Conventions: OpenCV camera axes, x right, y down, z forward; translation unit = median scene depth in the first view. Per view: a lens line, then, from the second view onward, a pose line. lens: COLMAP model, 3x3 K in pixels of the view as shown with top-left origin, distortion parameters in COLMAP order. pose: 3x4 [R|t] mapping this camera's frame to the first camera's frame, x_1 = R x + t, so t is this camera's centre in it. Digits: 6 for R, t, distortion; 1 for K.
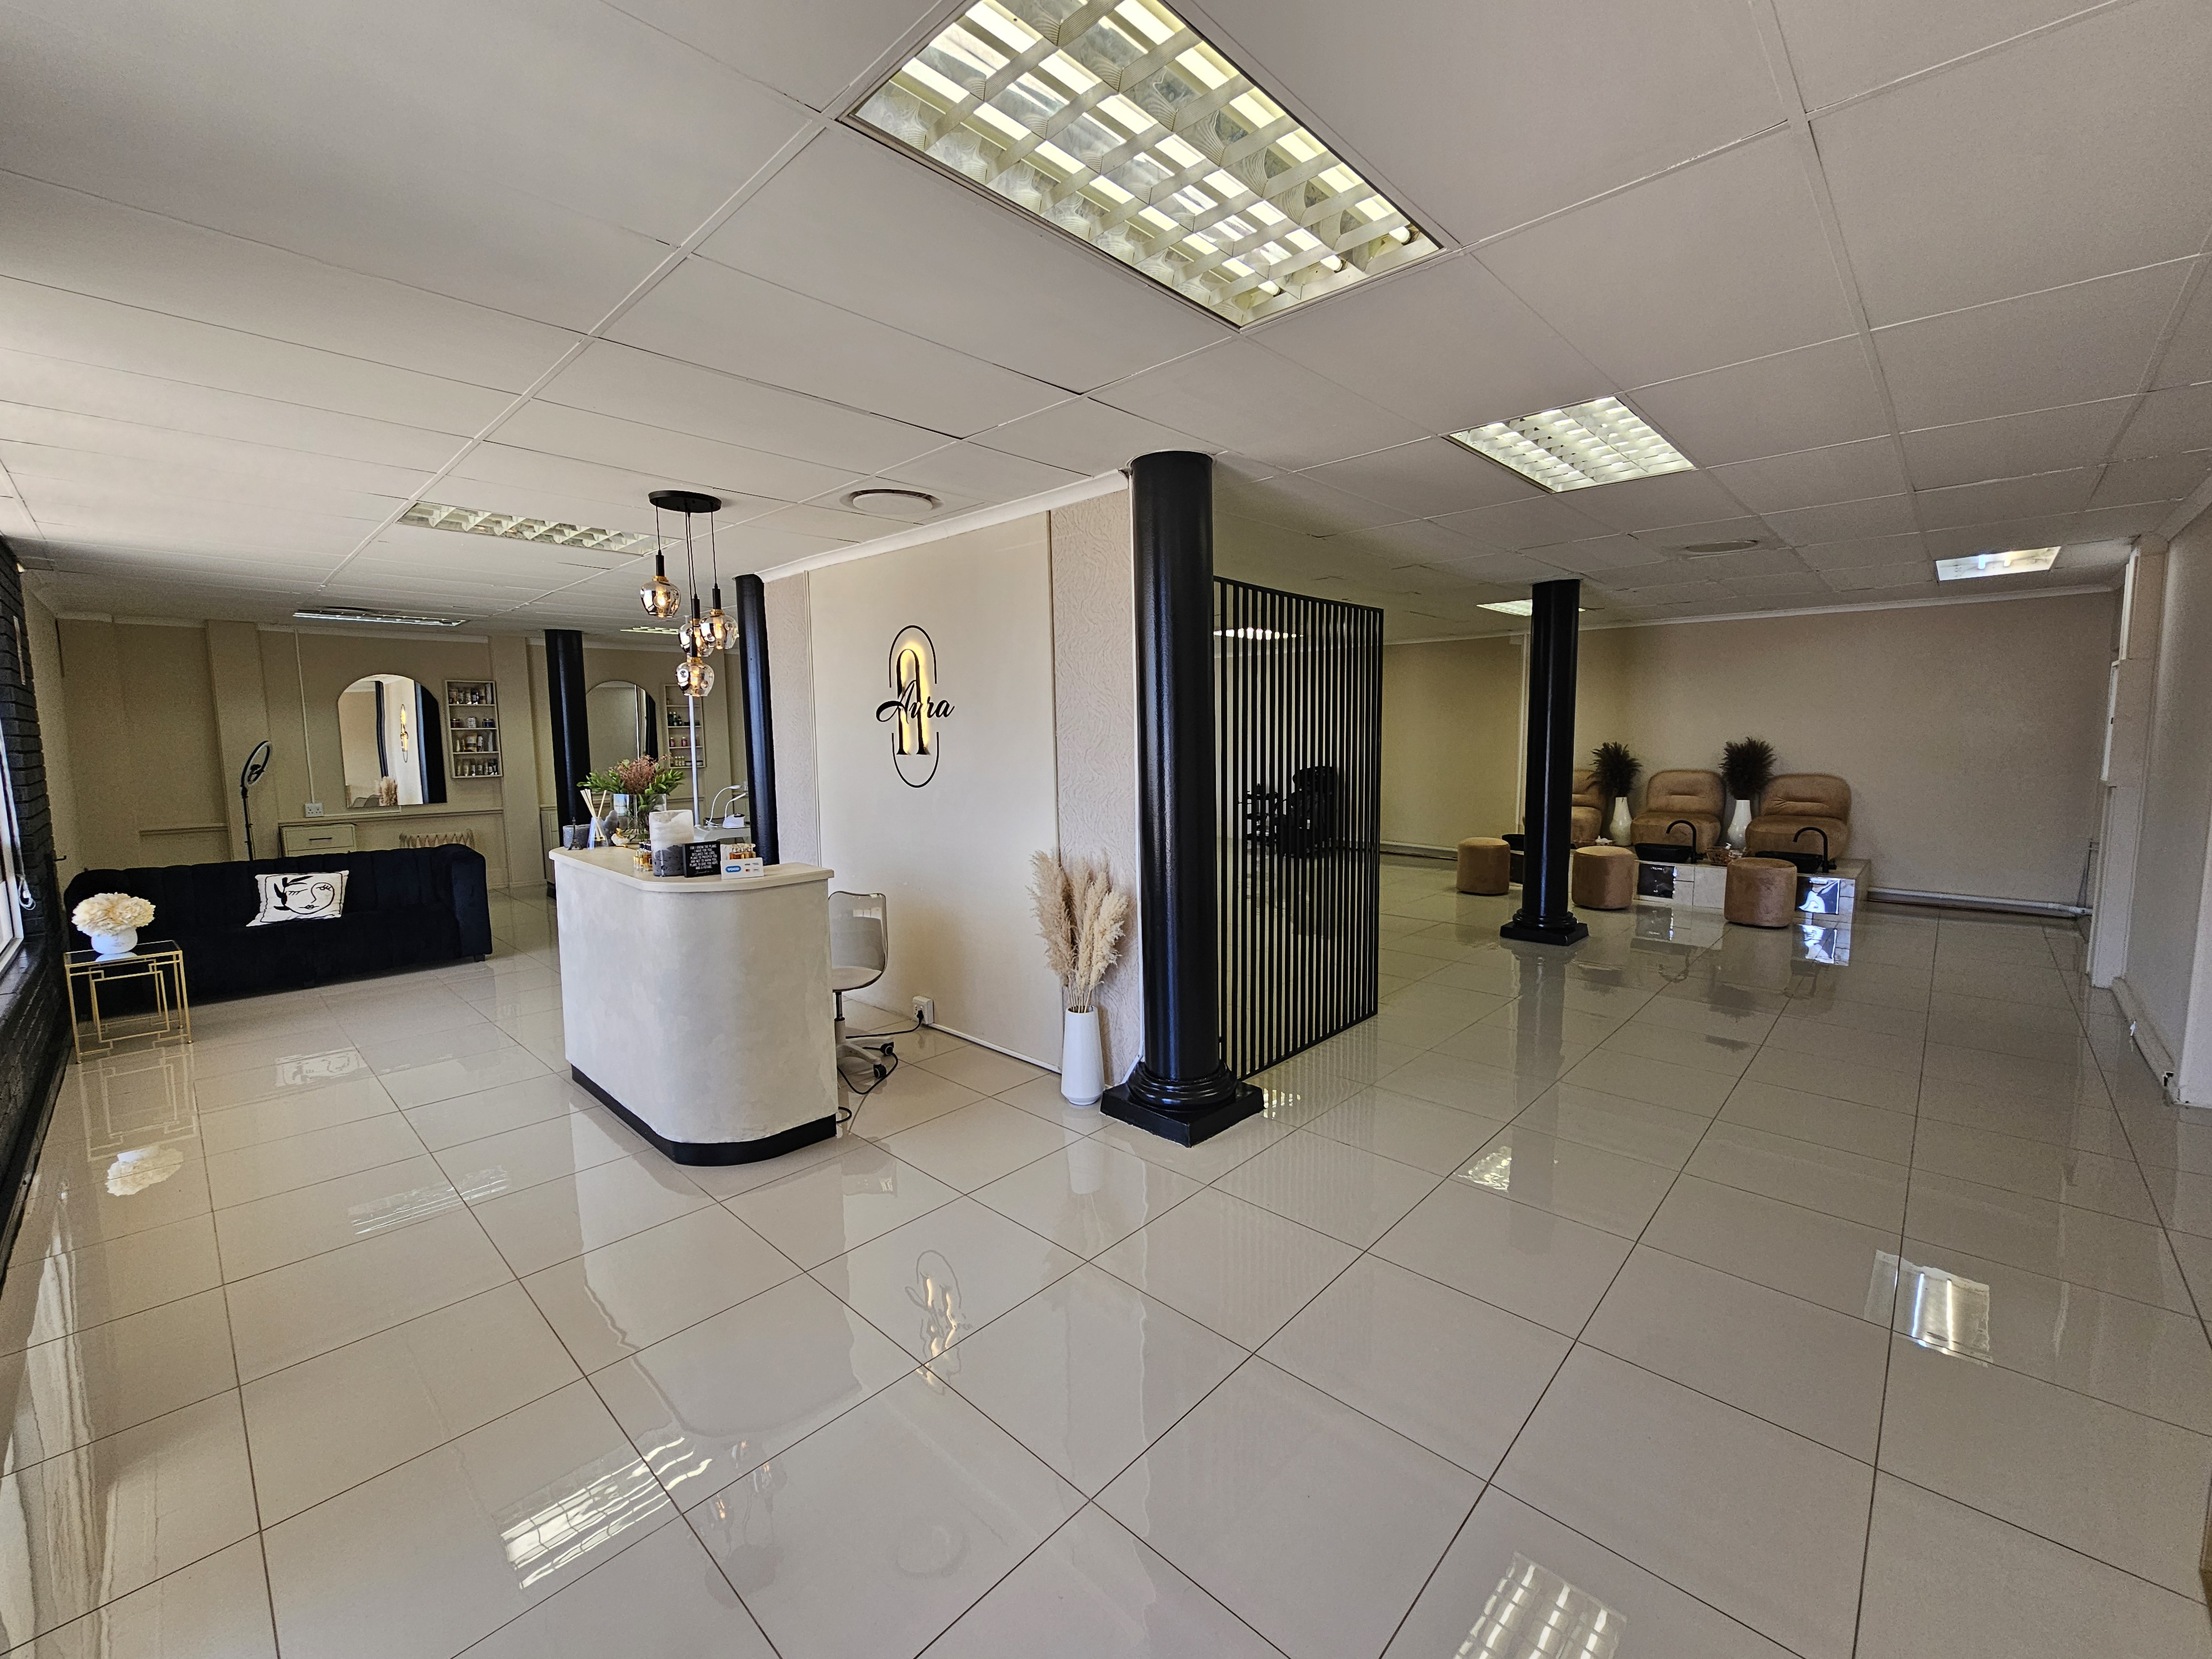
lens RADIAL K [[901.9, 0, 1106.0], [0, 901.9, 829.5], [0, 0, 1]] dist [-0.000529, -0.000173]
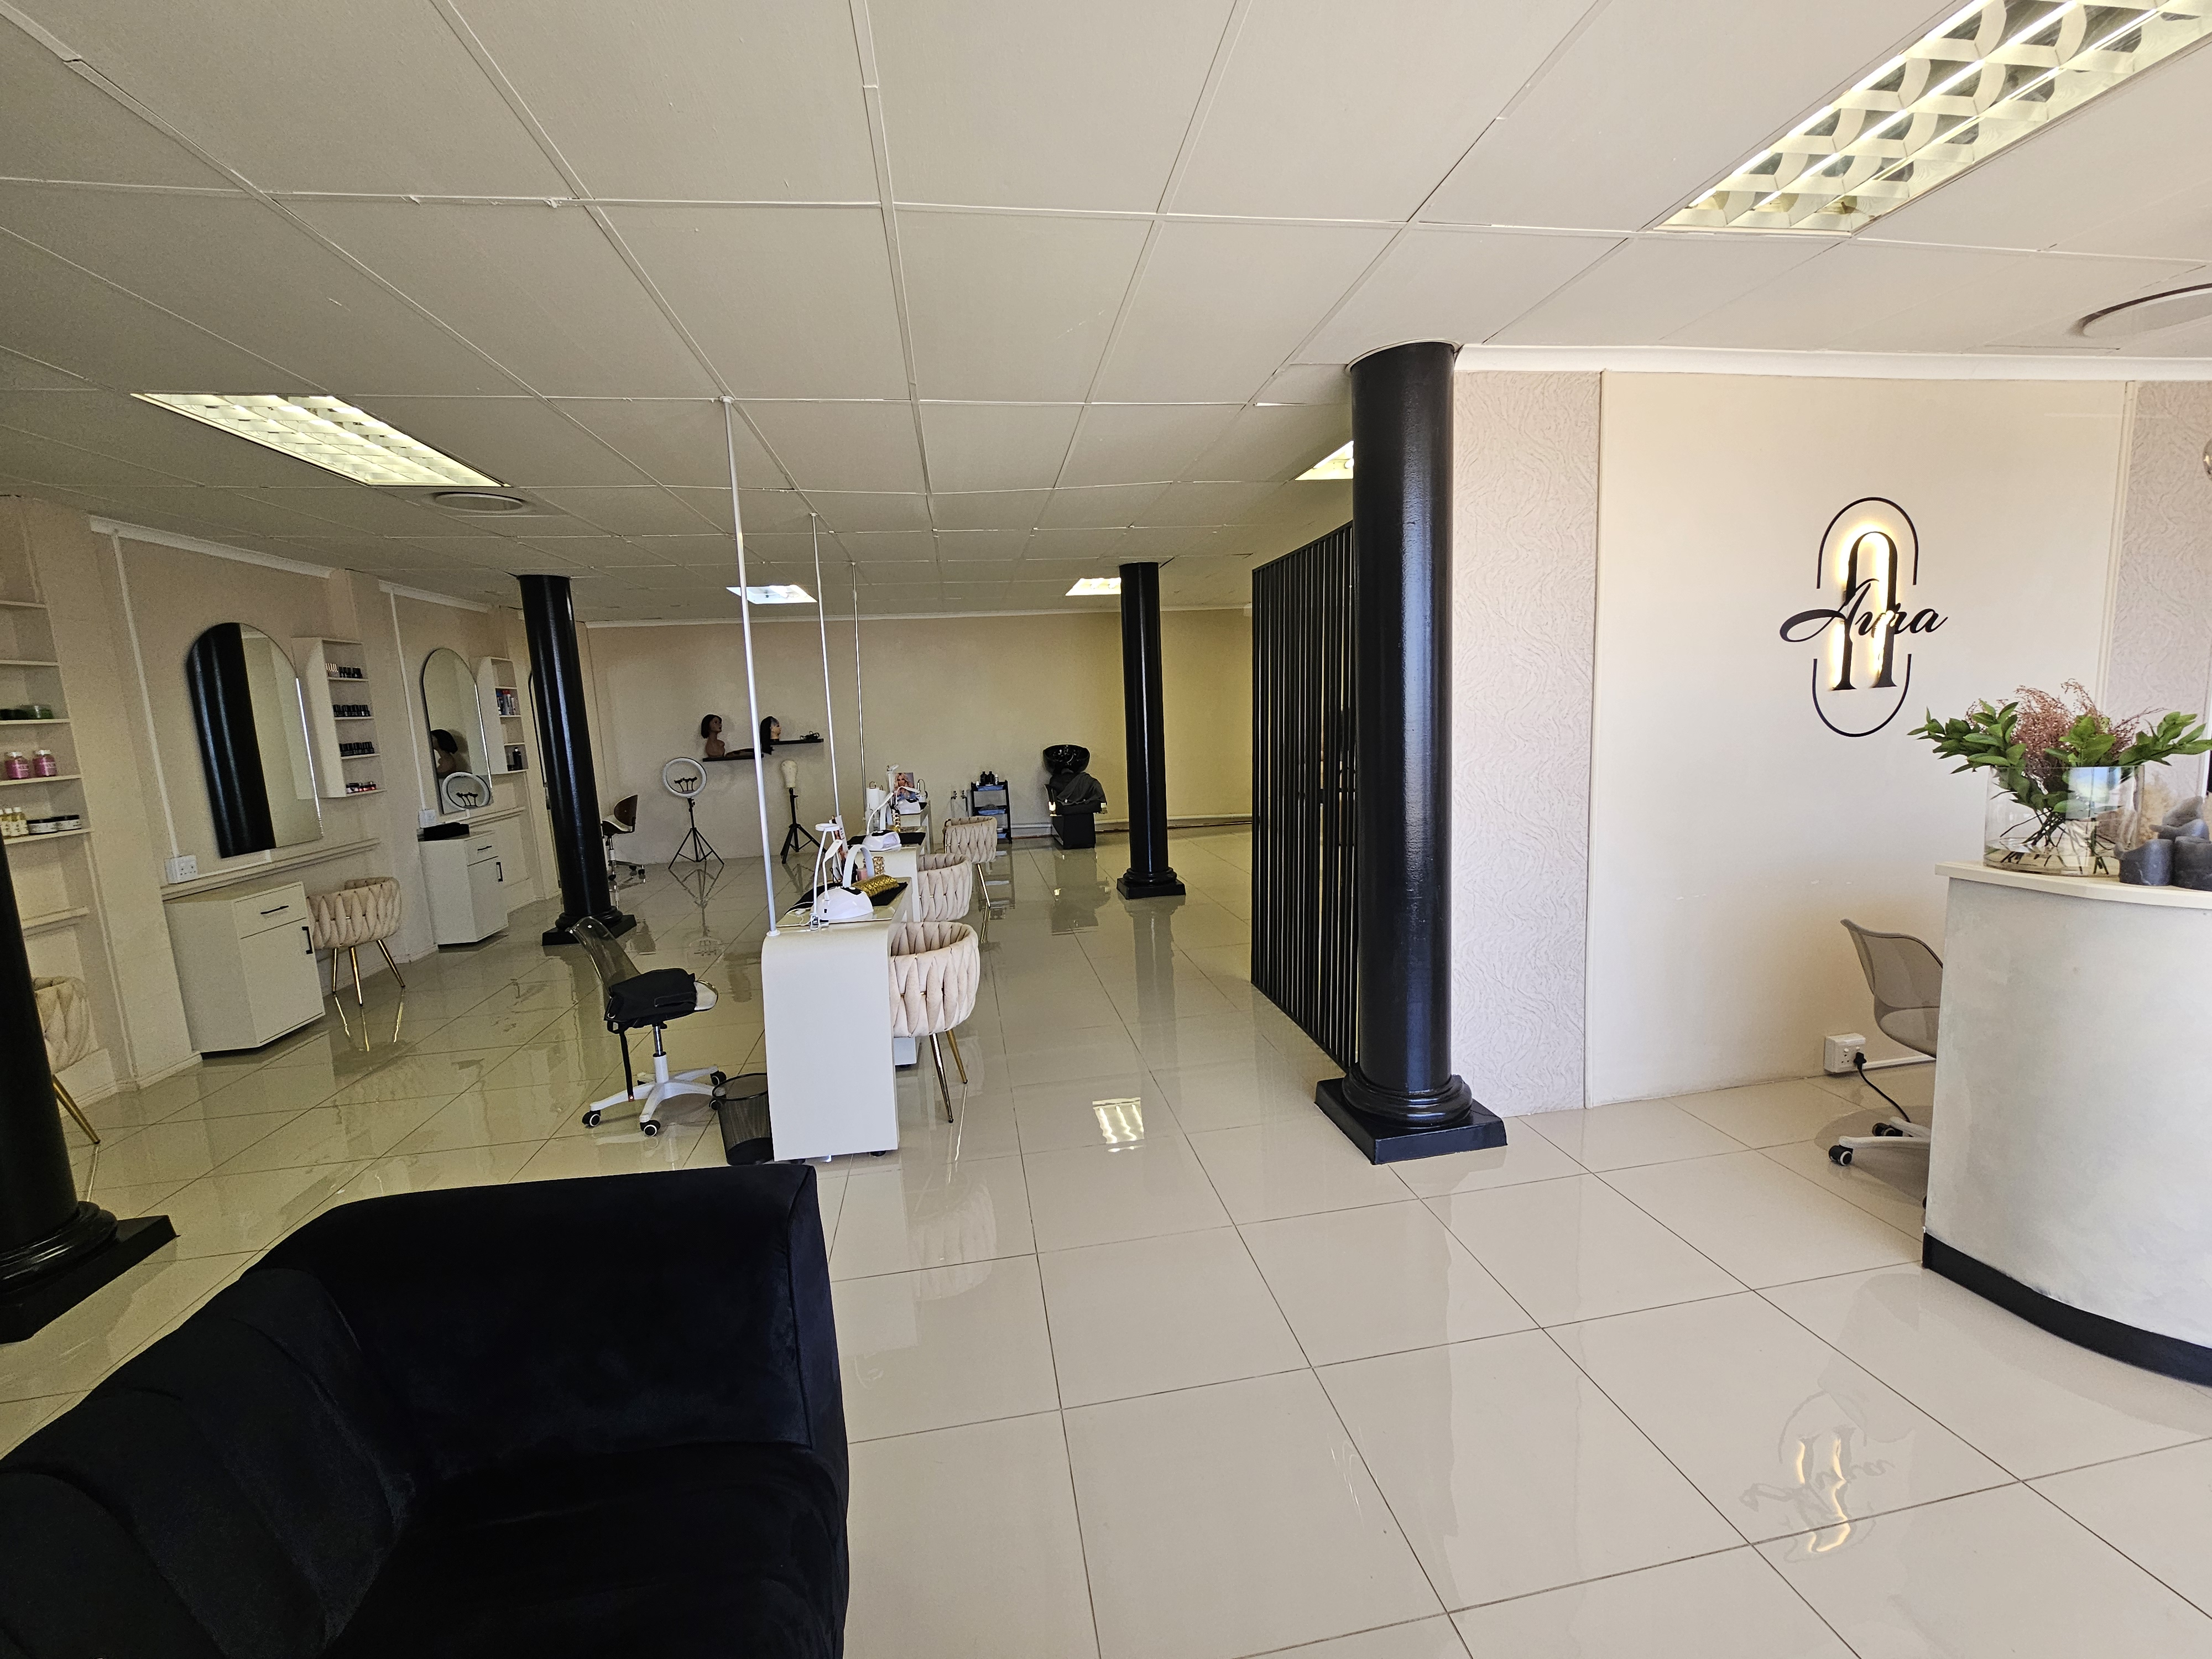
lens RADIAL K [[901.9, 0, 1106.0], [0, 901.9, 829.5], [0, 0, 1]] dist [-0.000529, -0.000173]
pose [[0.599475, -0.127476, 0.790177, -1.107191], [0.125368, 0.990005, 0.064602, -0.092682], [-0.790514, 0.060335, 0.609464, 1.036442]]
